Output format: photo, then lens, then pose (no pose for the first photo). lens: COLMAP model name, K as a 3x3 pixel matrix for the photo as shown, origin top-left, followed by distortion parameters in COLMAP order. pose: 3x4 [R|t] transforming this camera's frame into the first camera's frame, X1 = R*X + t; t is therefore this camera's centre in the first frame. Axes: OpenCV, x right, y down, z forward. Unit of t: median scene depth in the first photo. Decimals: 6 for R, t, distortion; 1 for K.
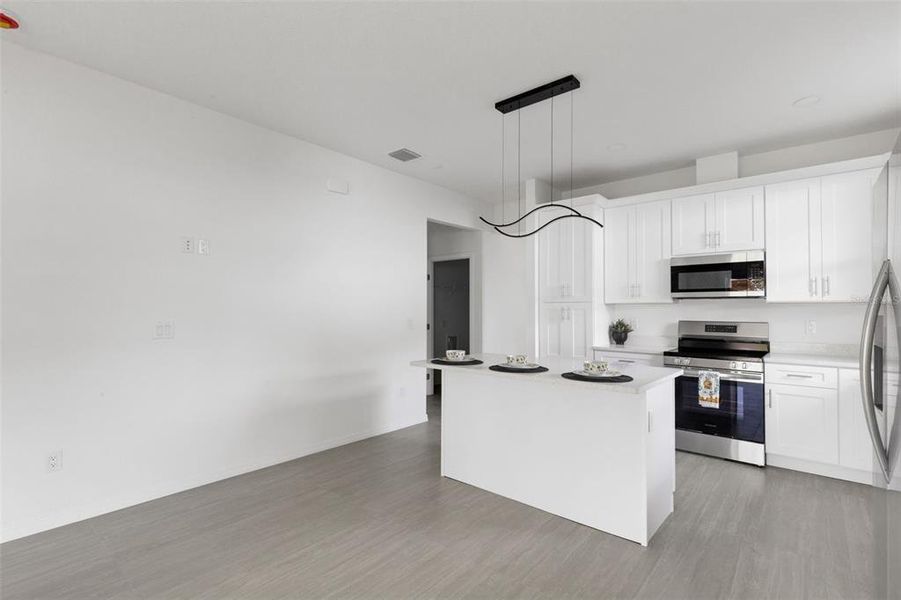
lens RADIAL K [[418.3, 0, 450.5], [0, 418.3, 300.0], [0, 0, 1]] dist [0.004041, 0.000177]
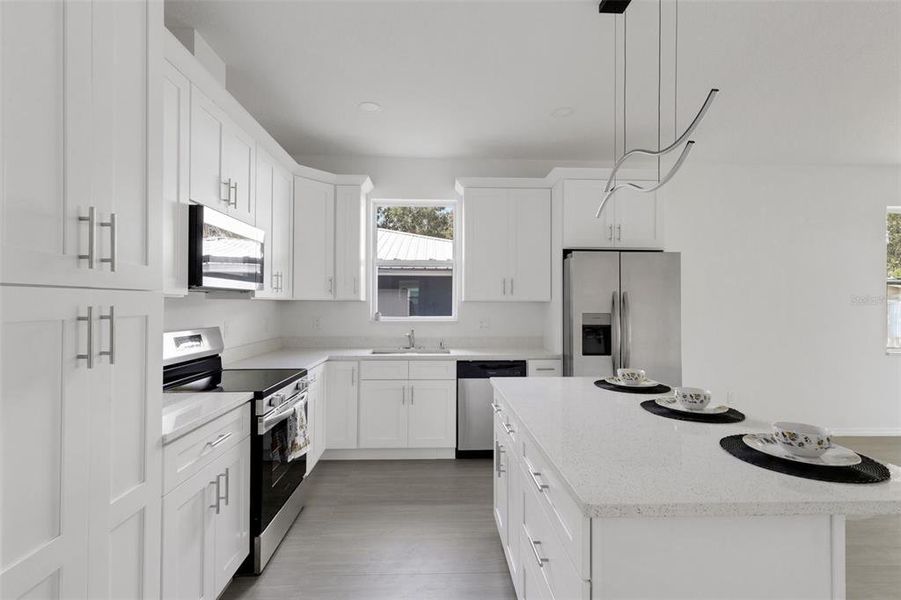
lens RADIAL K [[418.3, 0, 450.5], [0, 418.3, 300.0], [0, 0, 1]] dist [0.004041, 0.000177]
pose [[-0.680294, -0.002869, 0.732933, -0.031742], [-0.025508, 0.999479, -0.019764, 0.012745], [-0.732495, -0.032141, -0.680013, 1.143399]]
